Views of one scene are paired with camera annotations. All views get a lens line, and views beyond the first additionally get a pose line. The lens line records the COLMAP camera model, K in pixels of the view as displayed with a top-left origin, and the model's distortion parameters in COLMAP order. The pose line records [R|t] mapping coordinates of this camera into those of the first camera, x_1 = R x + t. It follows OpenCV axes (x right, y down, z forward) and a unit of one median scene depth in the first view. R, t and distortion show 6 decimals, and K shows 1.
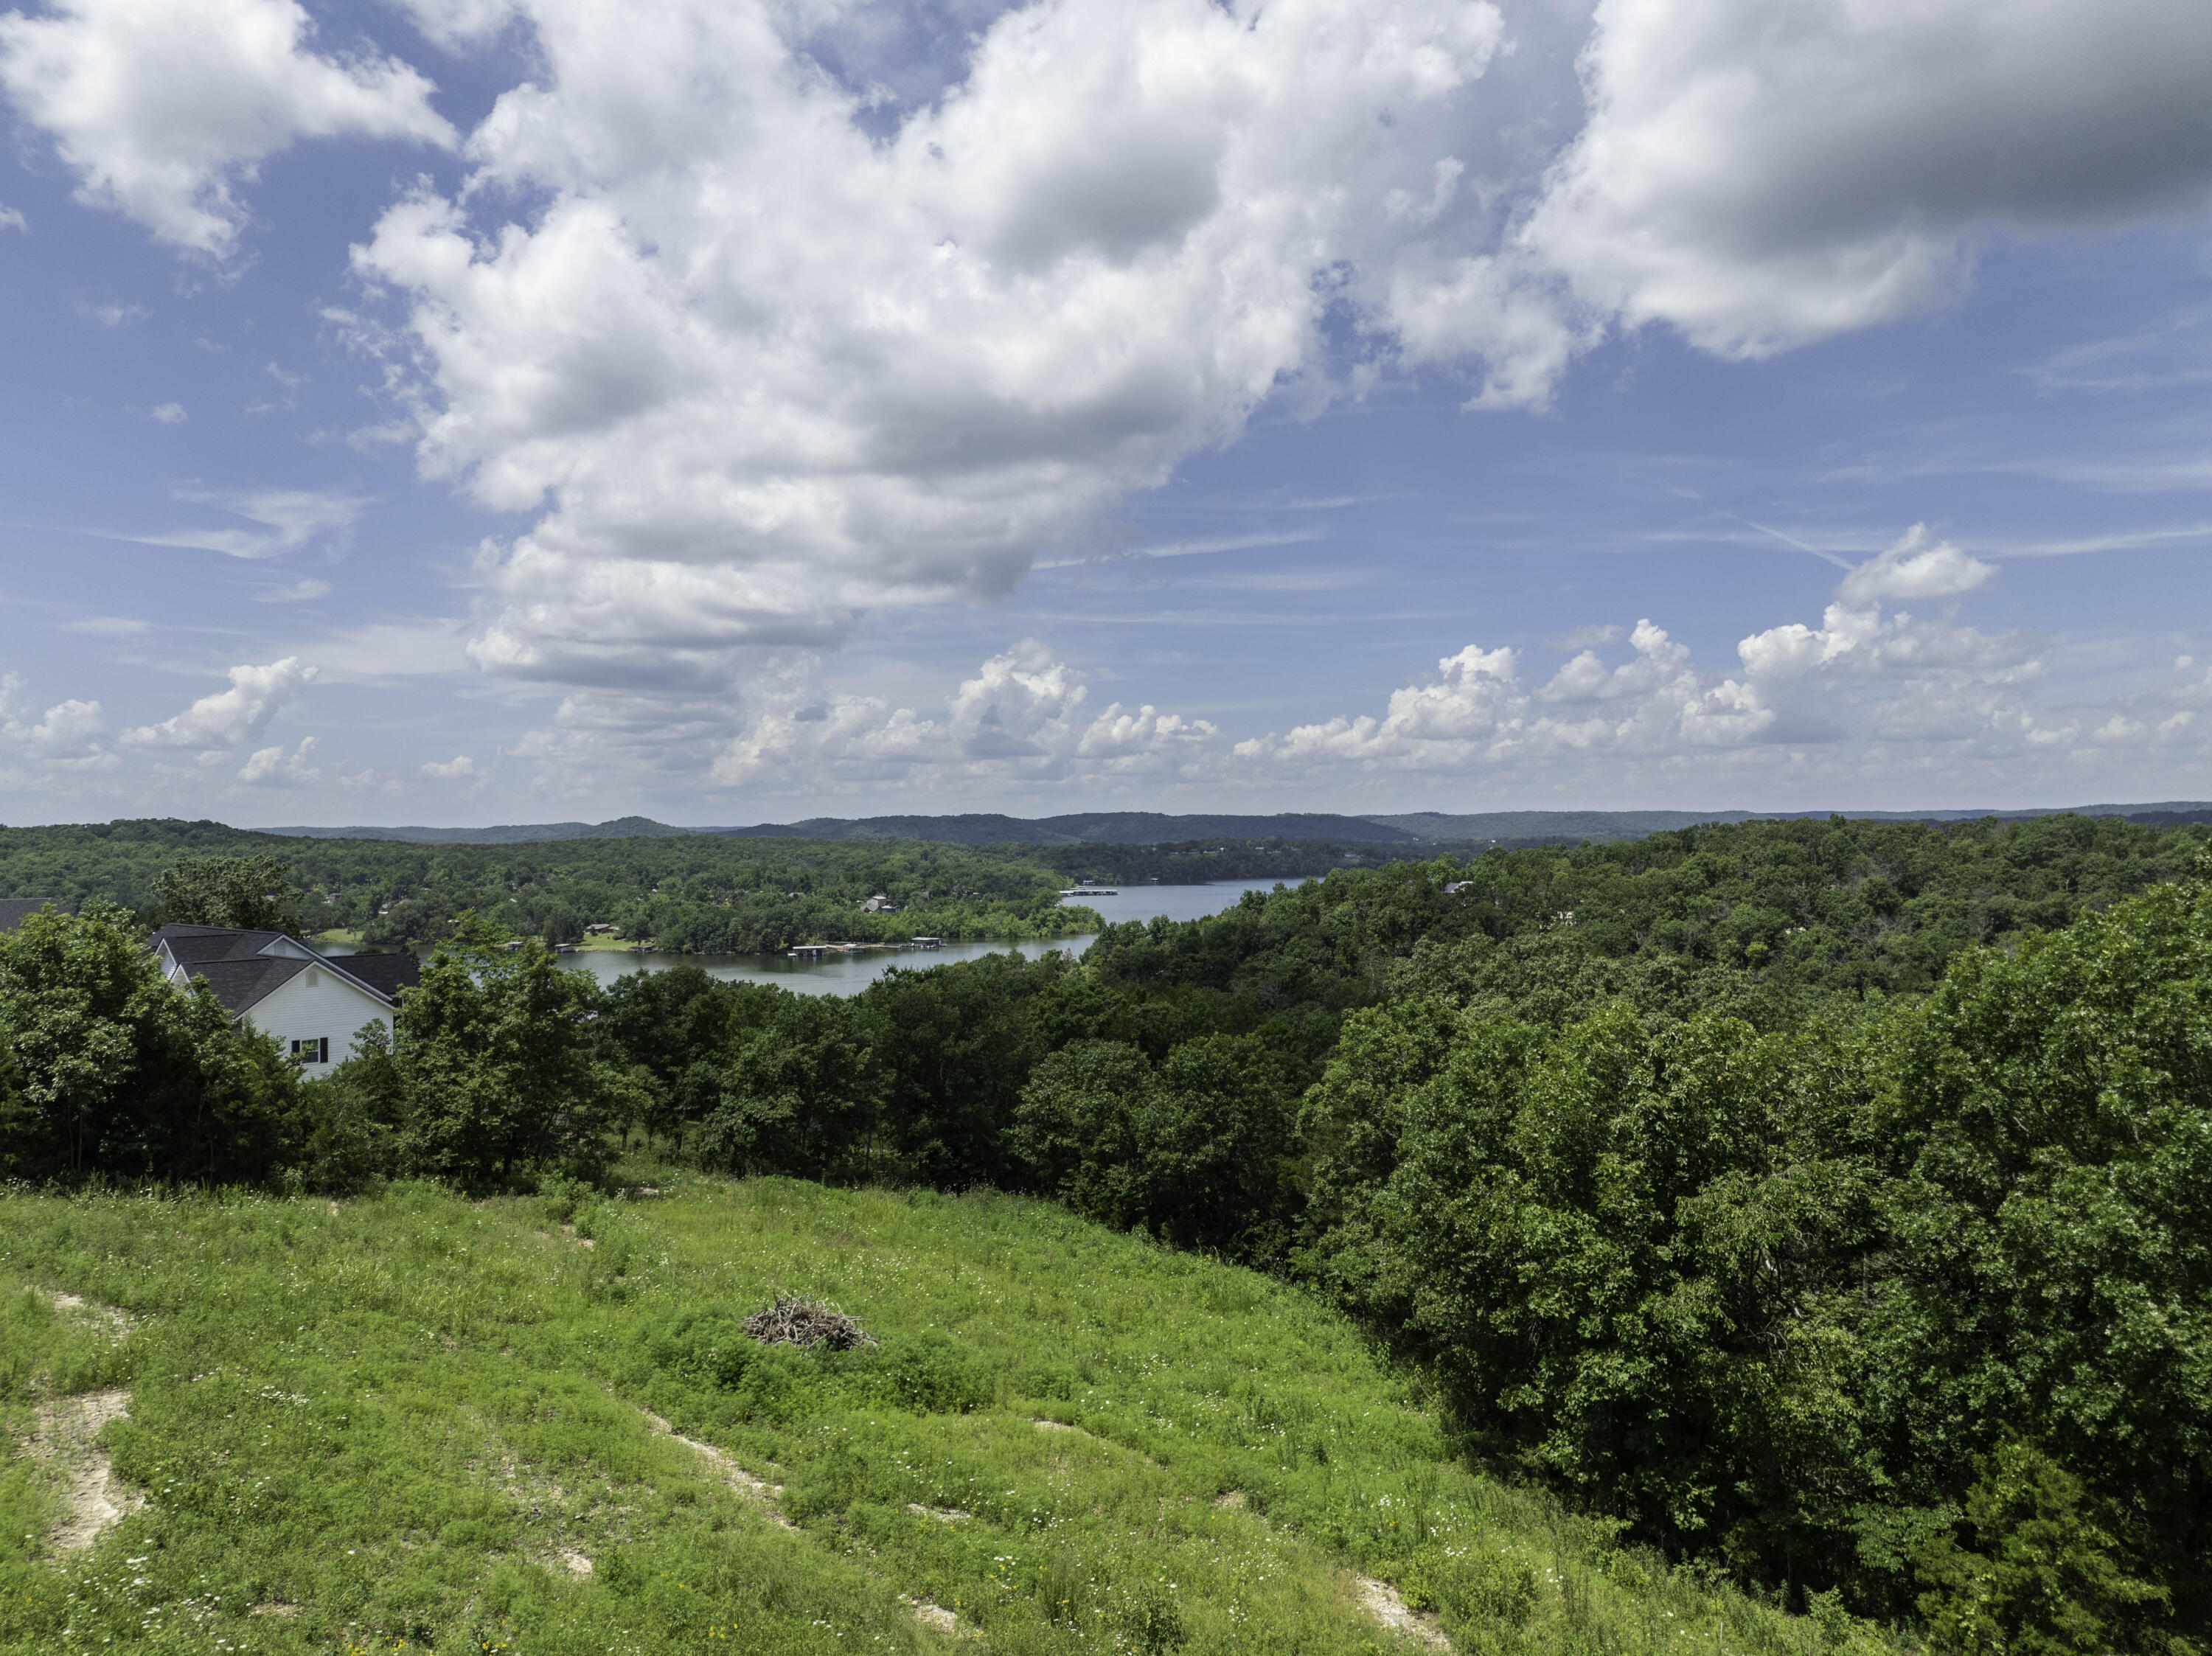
lens RADIAL K [[1556.4, 0, 1110.0], [0, 1556.4, 907.5], [0, 0, 1]] dist [-0.044146, 0.010789]
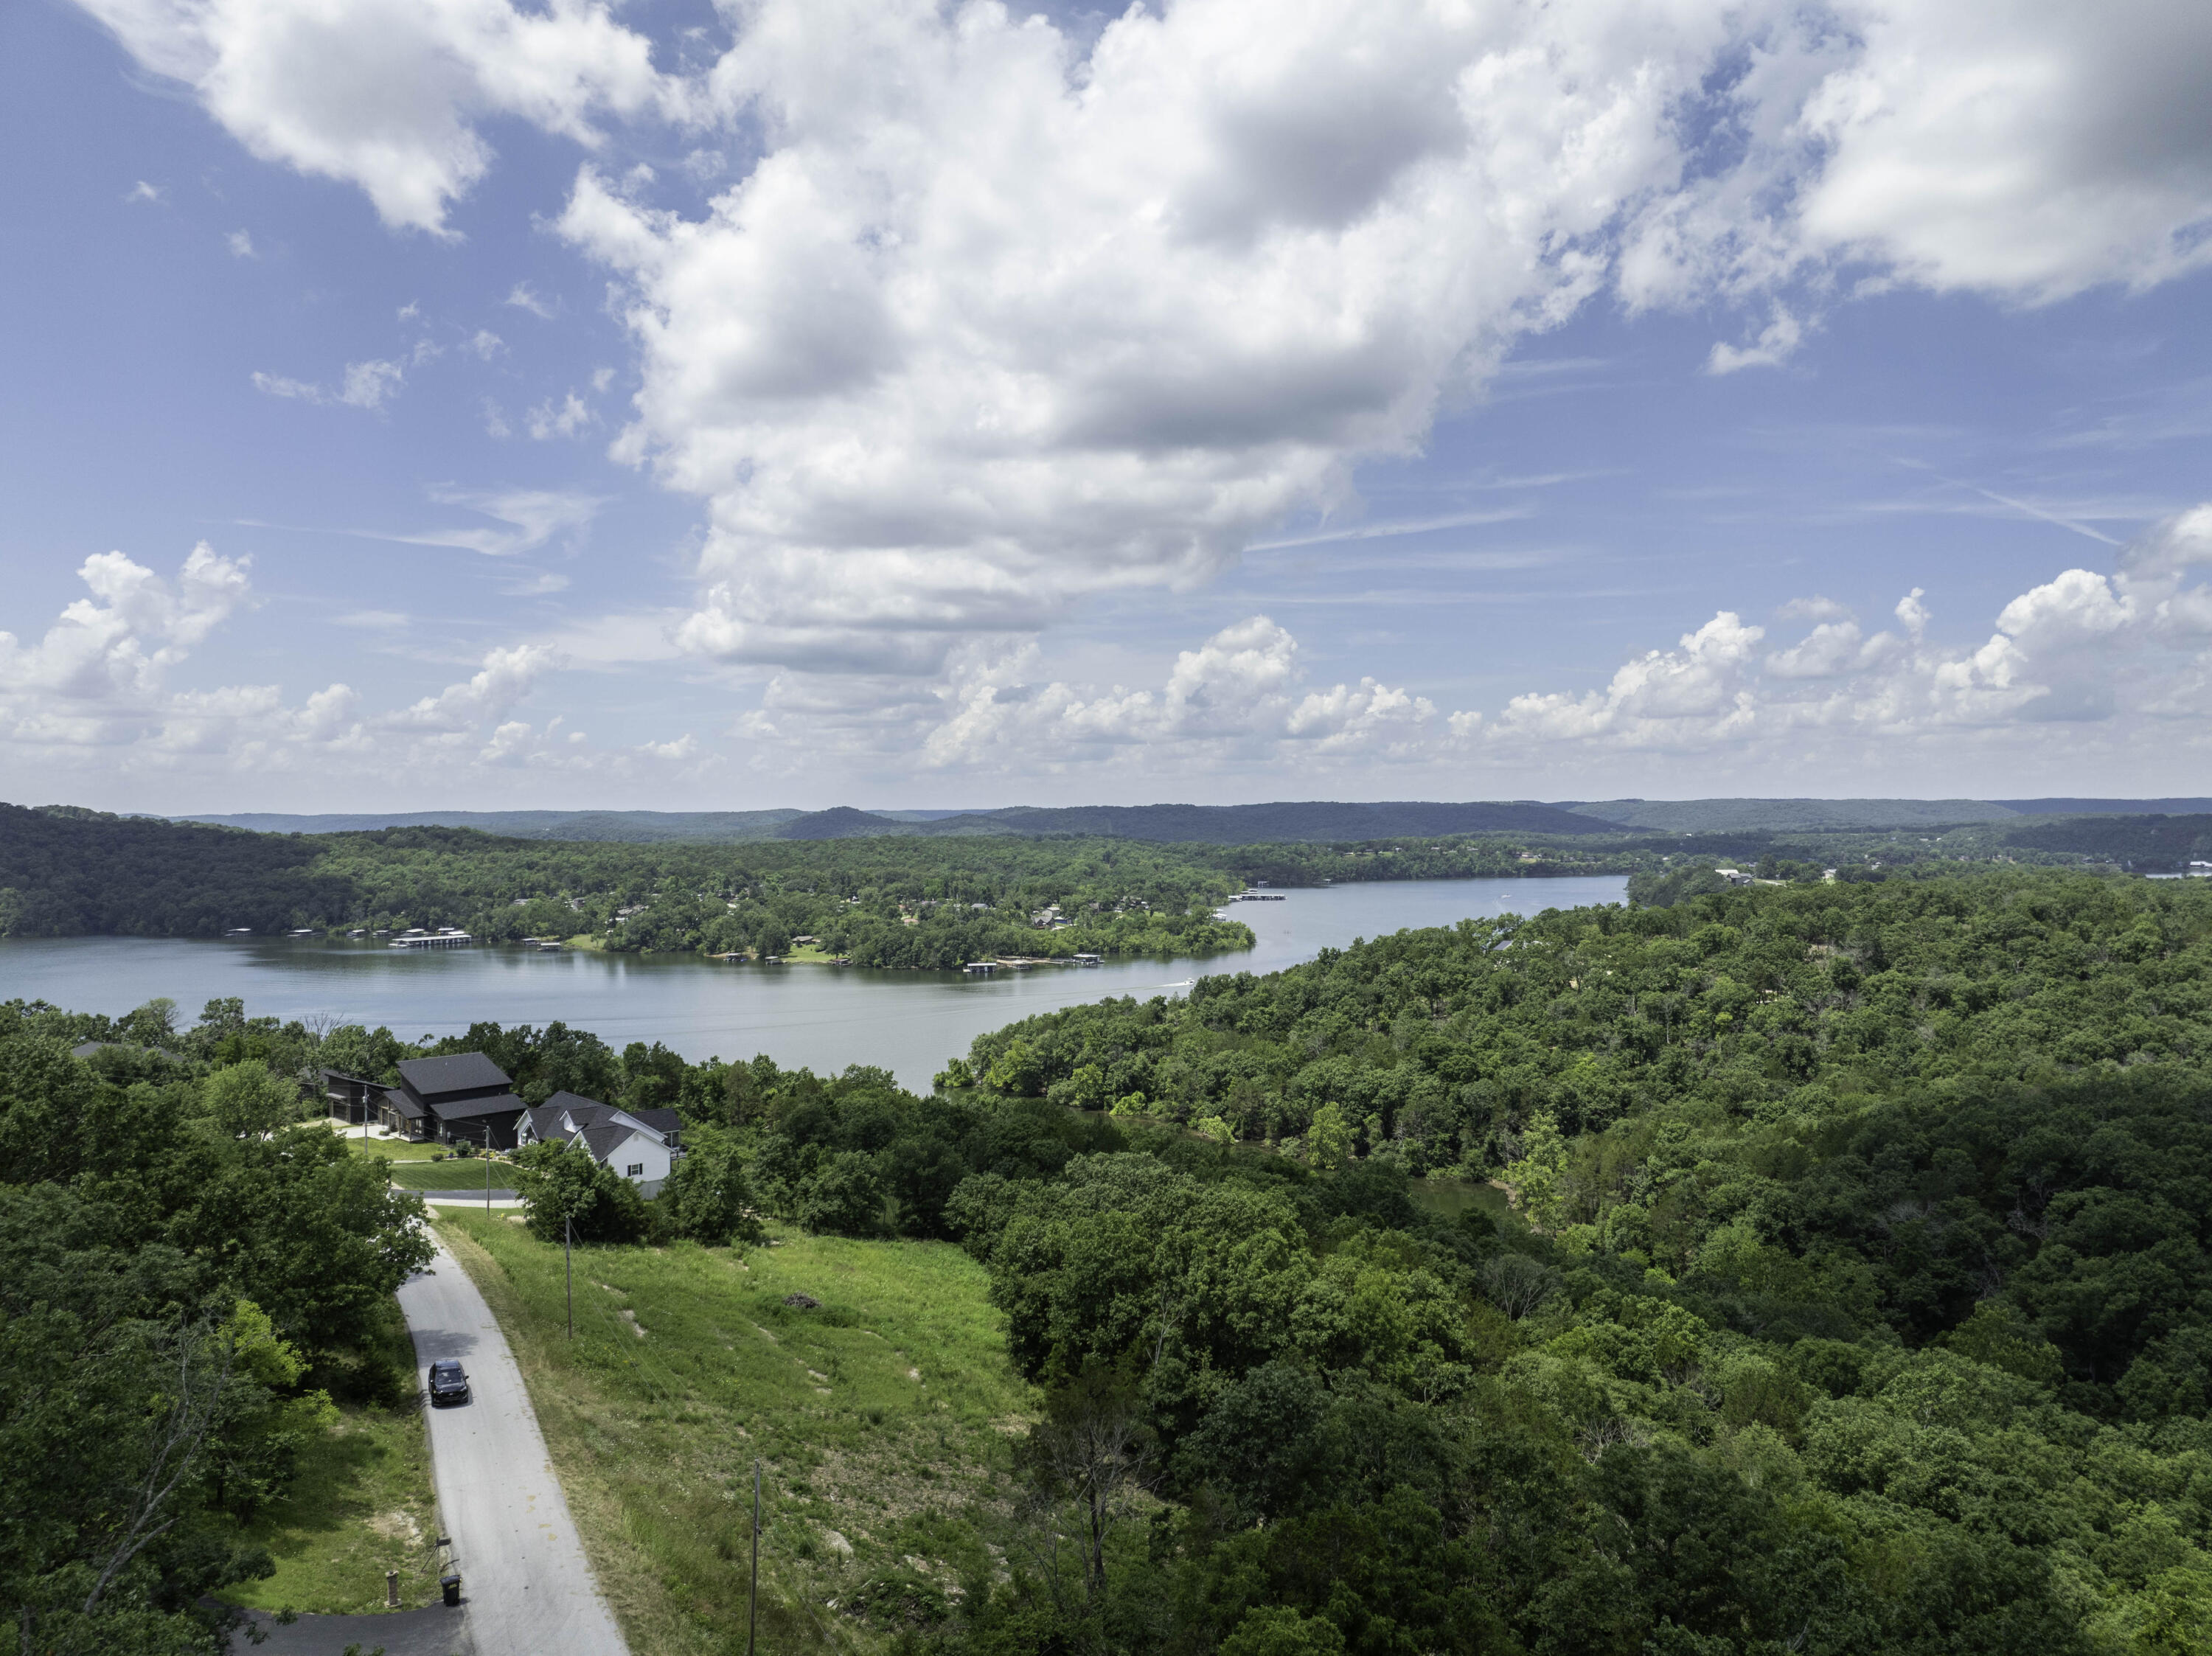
lens RADIAL K [[1556.4, 0, 1098.4], [0, 1556.4, 842.3], [0, 0, 1]] dist [-0.044146, 0.010789]
pose [[0.990678, 0.005087, -0.136129, 0.052135], [-0.009010, 0.999561, -0.028215, -0.037239], [0.135925, 0.029179, 0.990289, -0.132914]]
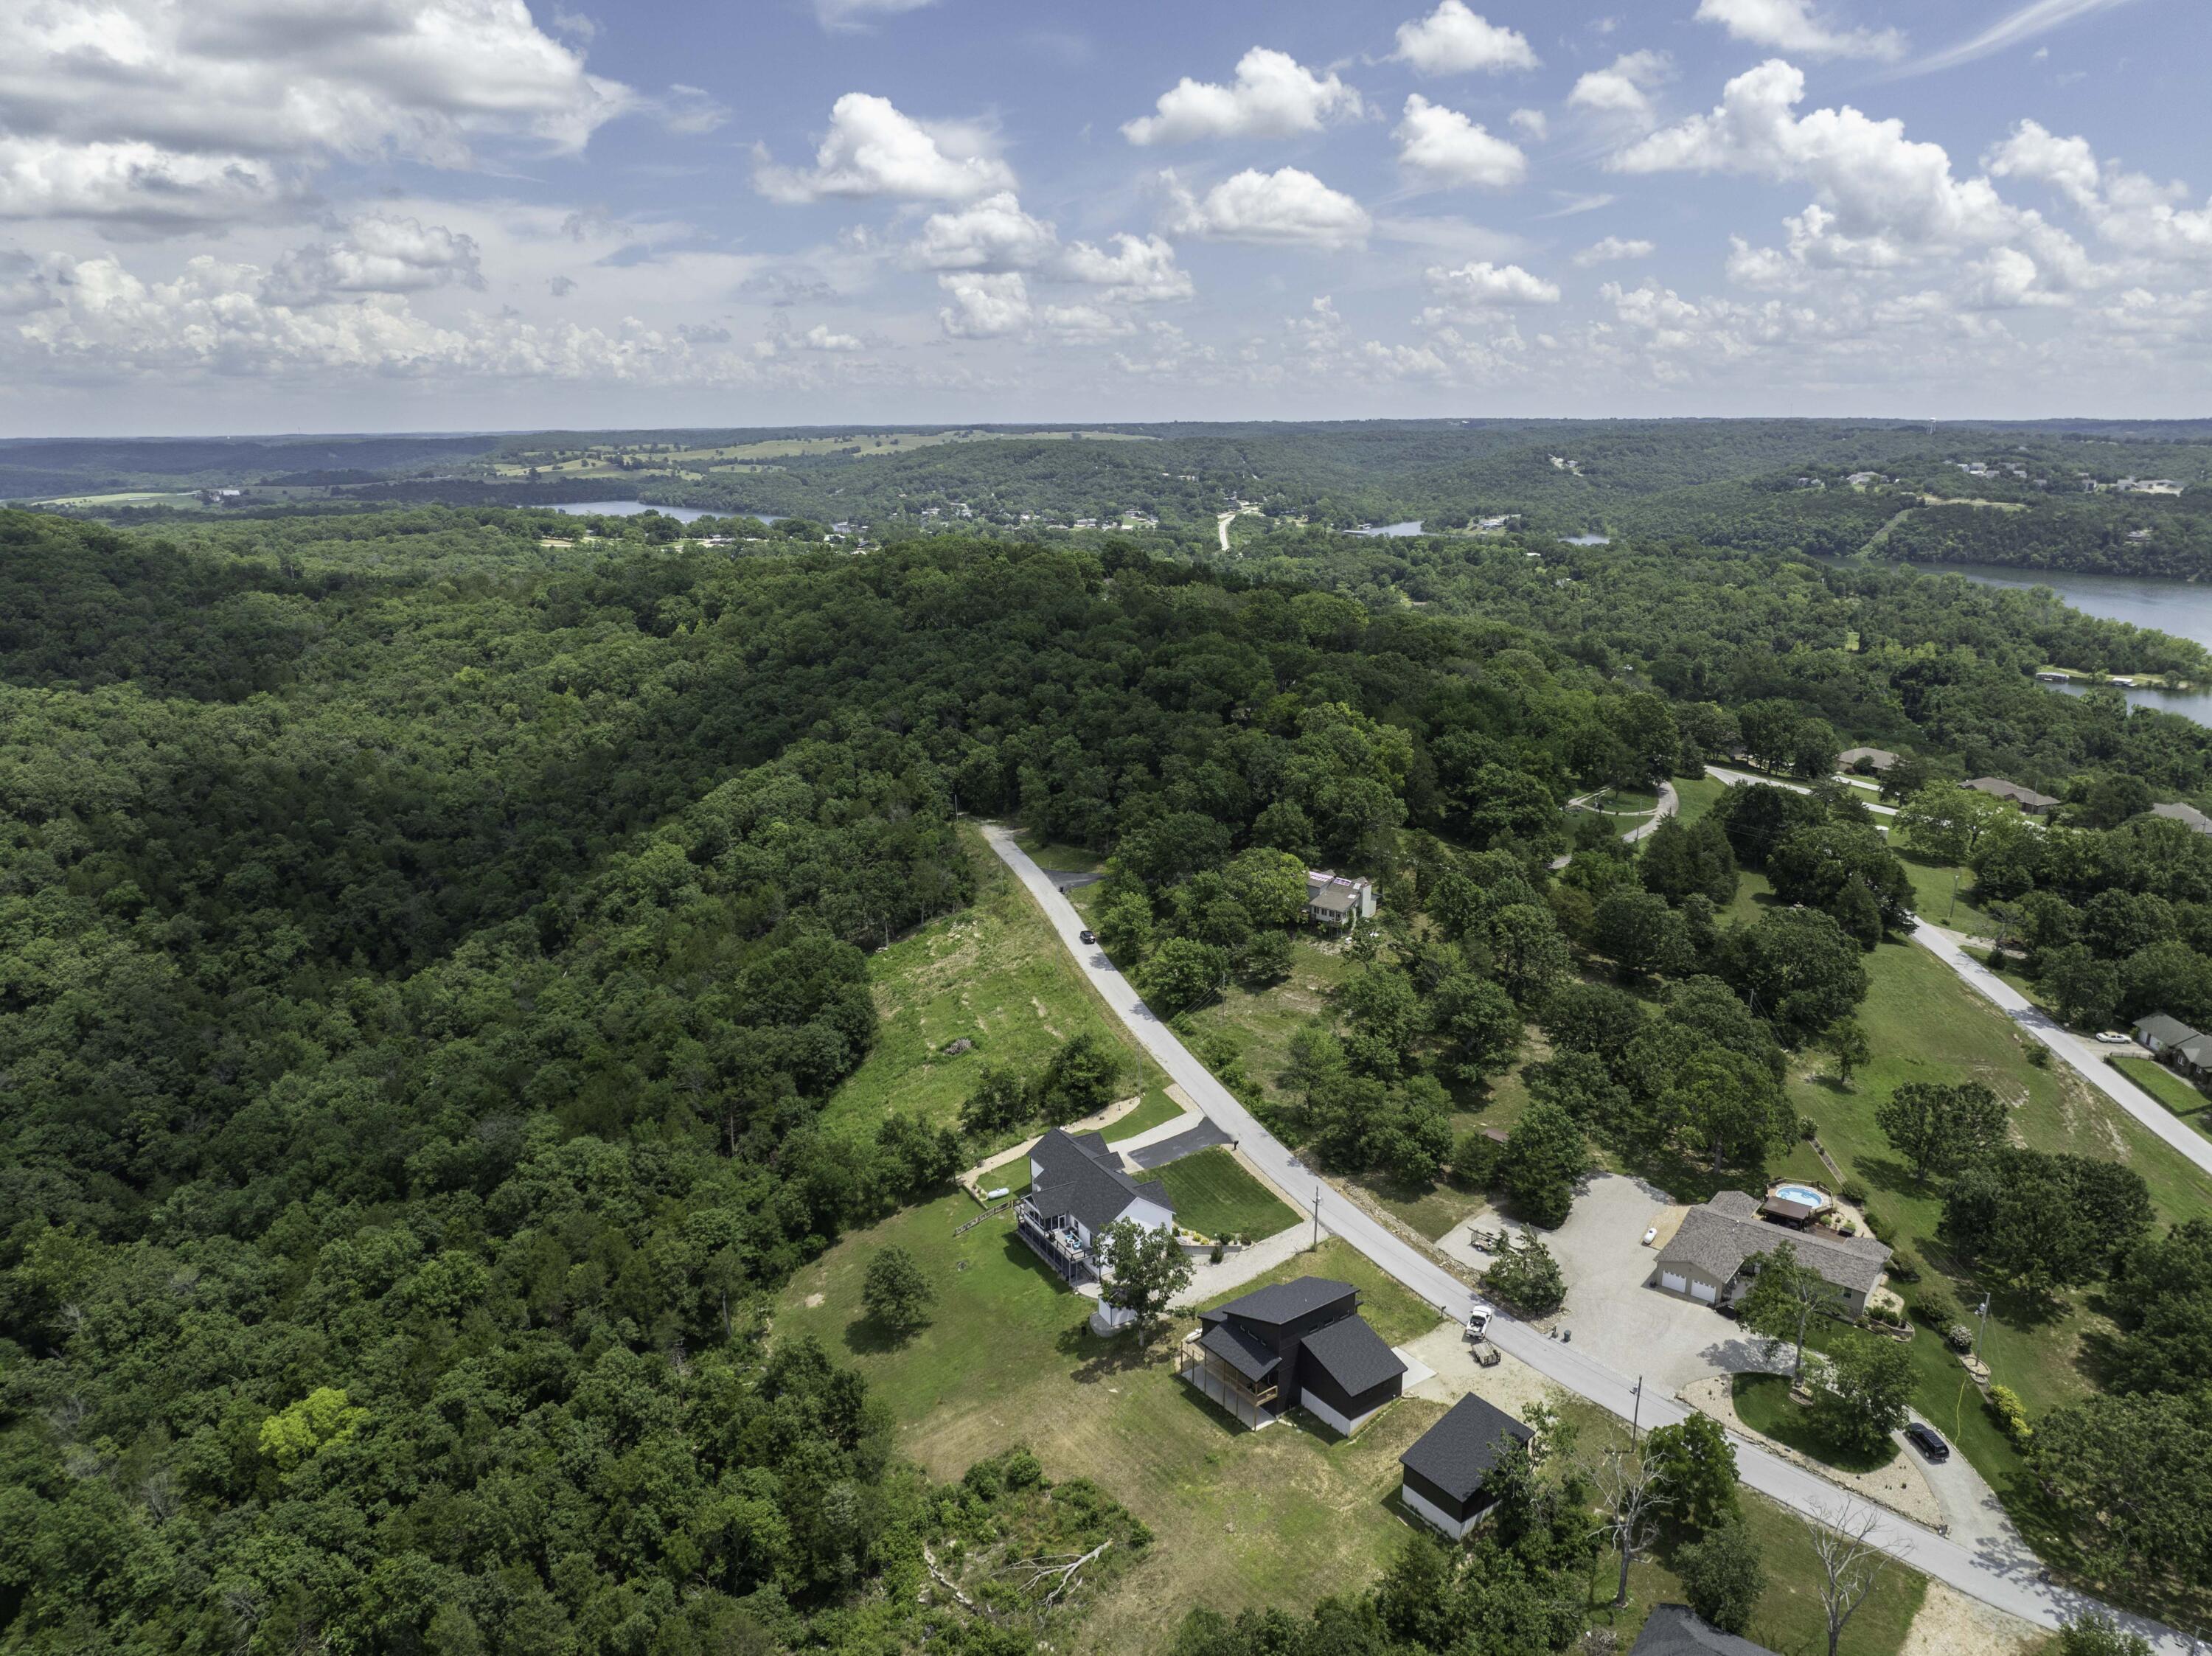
lens RADIAL K [[1556.4, 0, 1091.7], [0, 1556.4, 825.6], [0, 0, 1]] dist [-0.044146, 0.010789]
pose [[-0.940068, -0.071454, 0.333416, -0.170703], [0.028817, 0.957651, 0.286485, -0.150548], [-0.339767, 0.278924, -0.898198, 0.387636]]
